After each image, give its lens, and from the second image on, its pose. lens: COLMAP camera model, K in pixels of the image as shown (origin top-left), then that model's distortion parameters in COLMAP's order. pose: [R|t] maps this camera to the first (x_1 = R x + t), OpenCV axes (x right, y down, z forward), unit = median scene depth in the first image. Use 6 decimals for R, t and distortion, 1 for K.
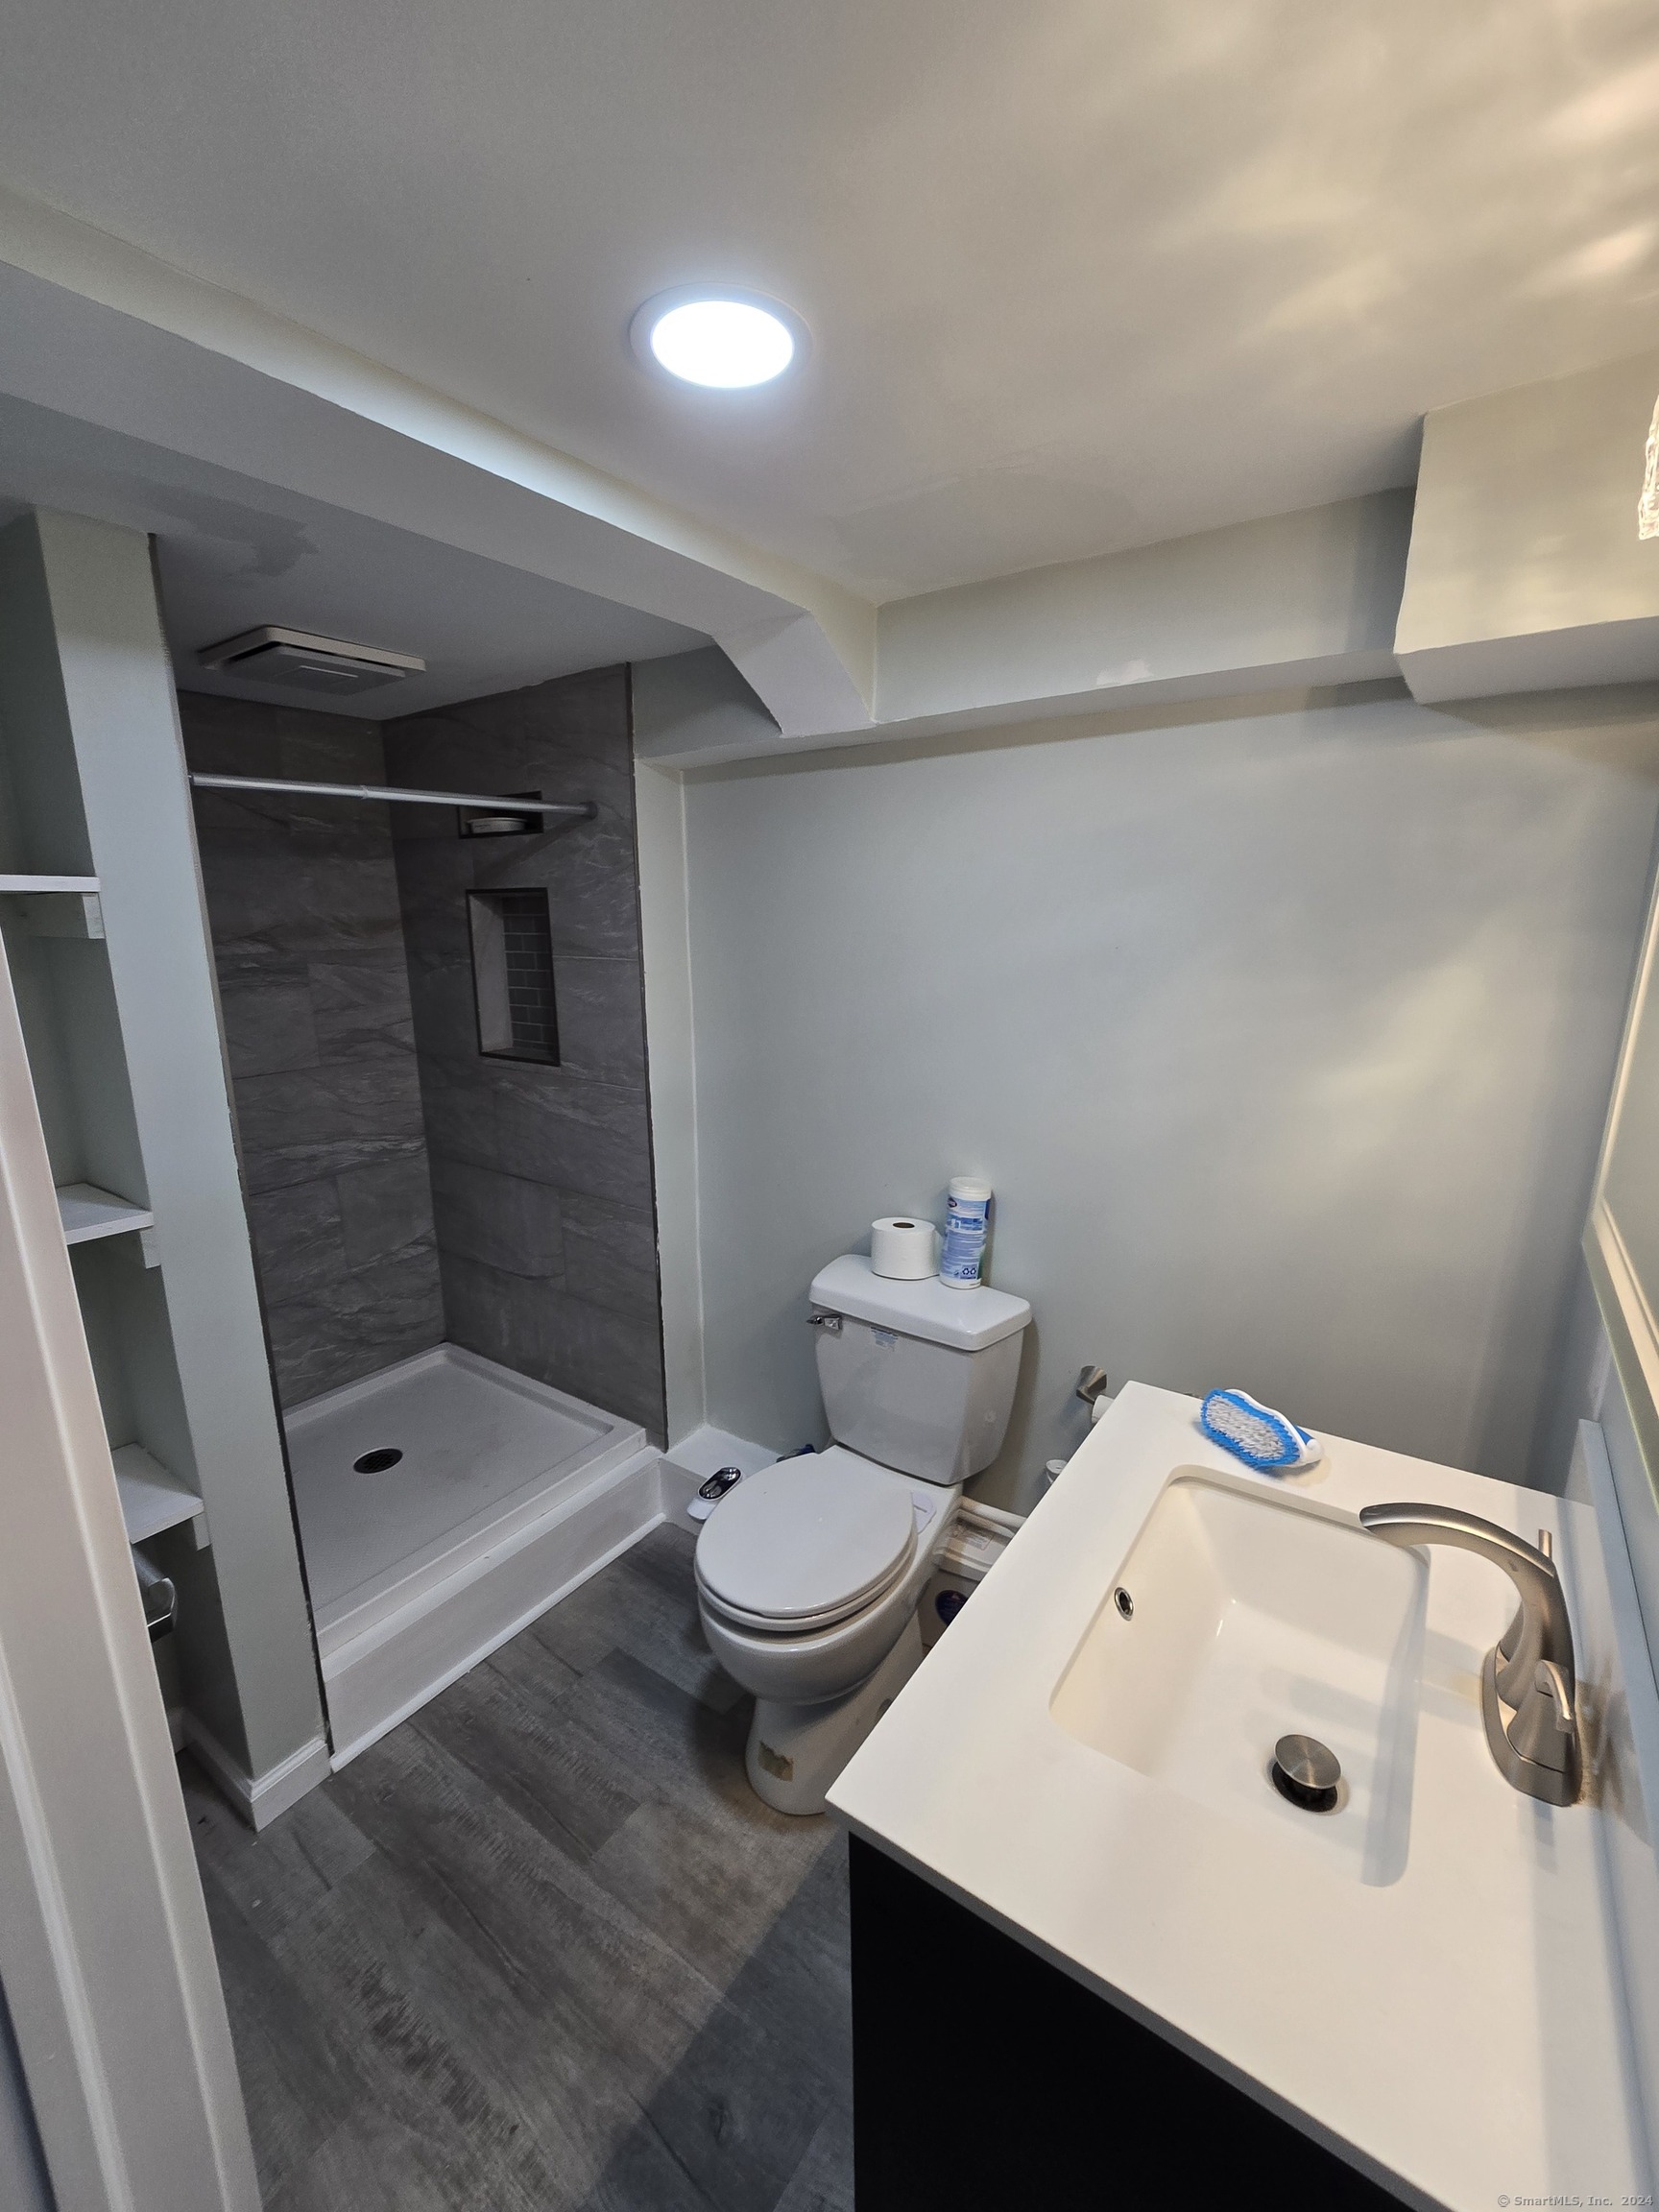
lens RADIAL K [[907.8, 0, 826.5], [0, 907.8, 1109.4], [0, 0, 1]] dist [-0.003744, 0.000541]
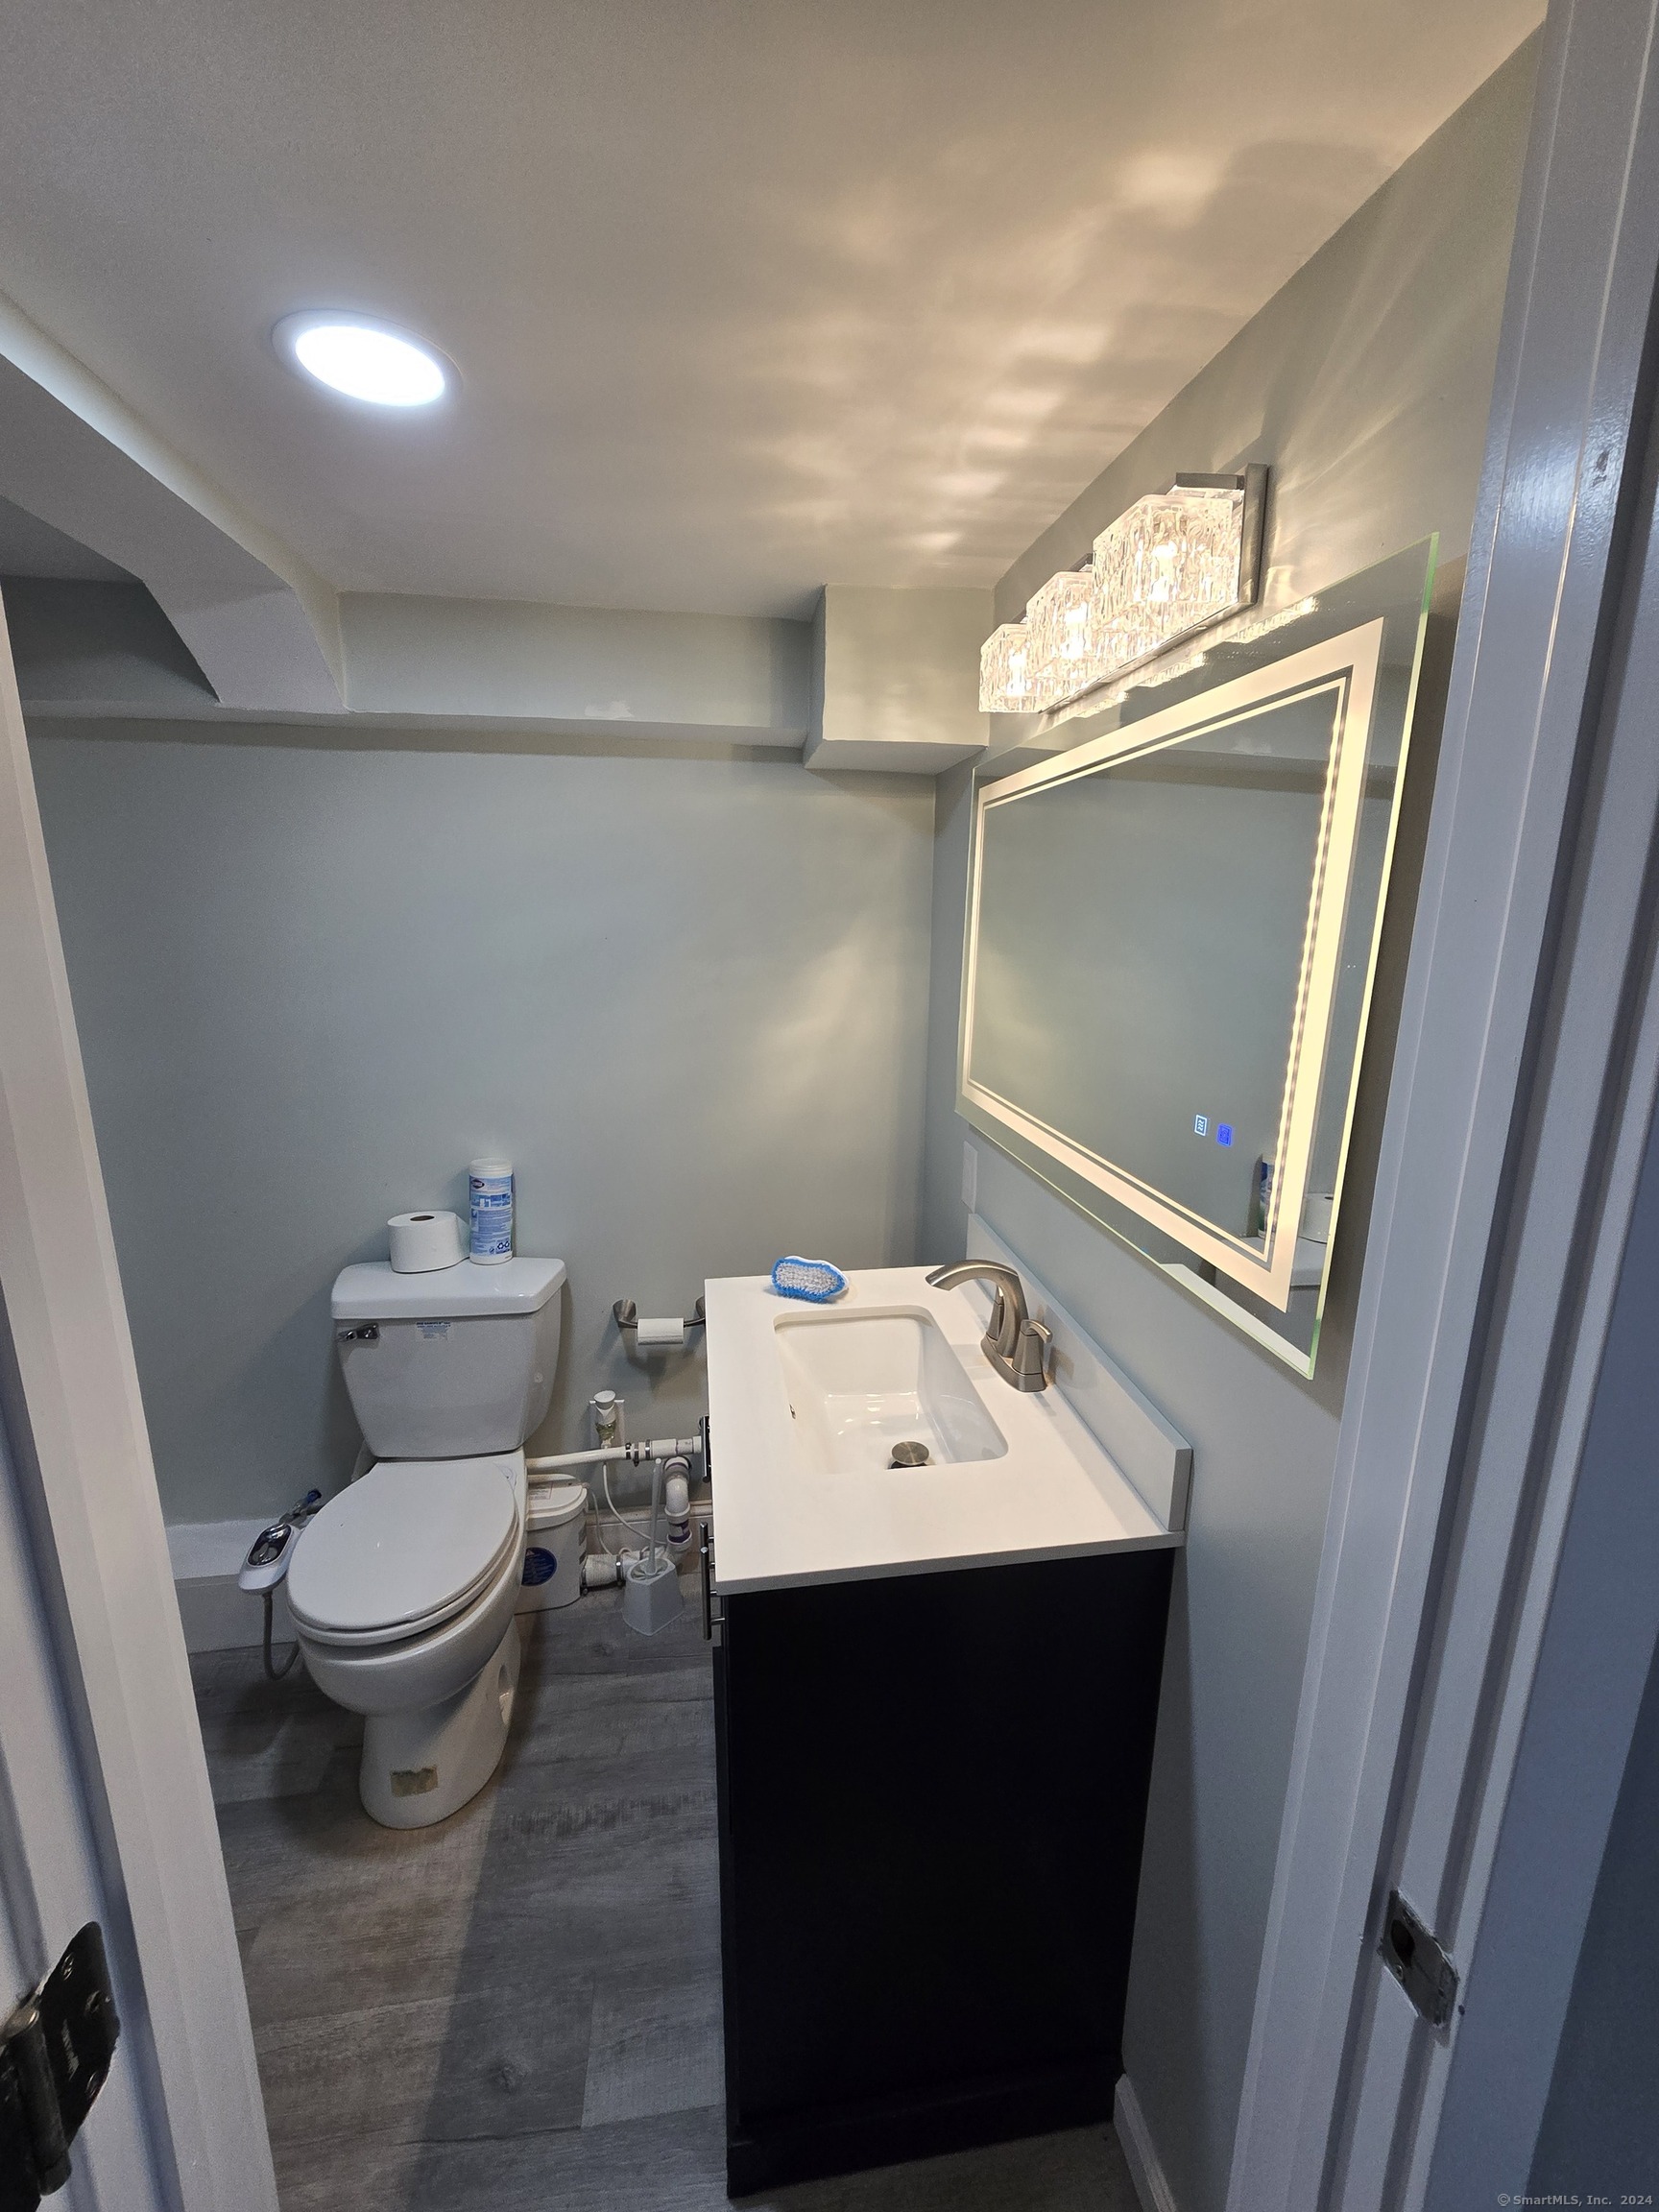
lens RADIAL K [[907.8, 0, 827.5], [0, 907.8, 1099.3], [0, 0, 1]] dist [-0.003744, 0.000541]
pose [[0.725866, -0.124117, 0.676545, -0.320359], [0.128998, 0.990697, 0.043349, 0.015927], [-0.675632, 0.055808, 0.735124, -0.050637]]
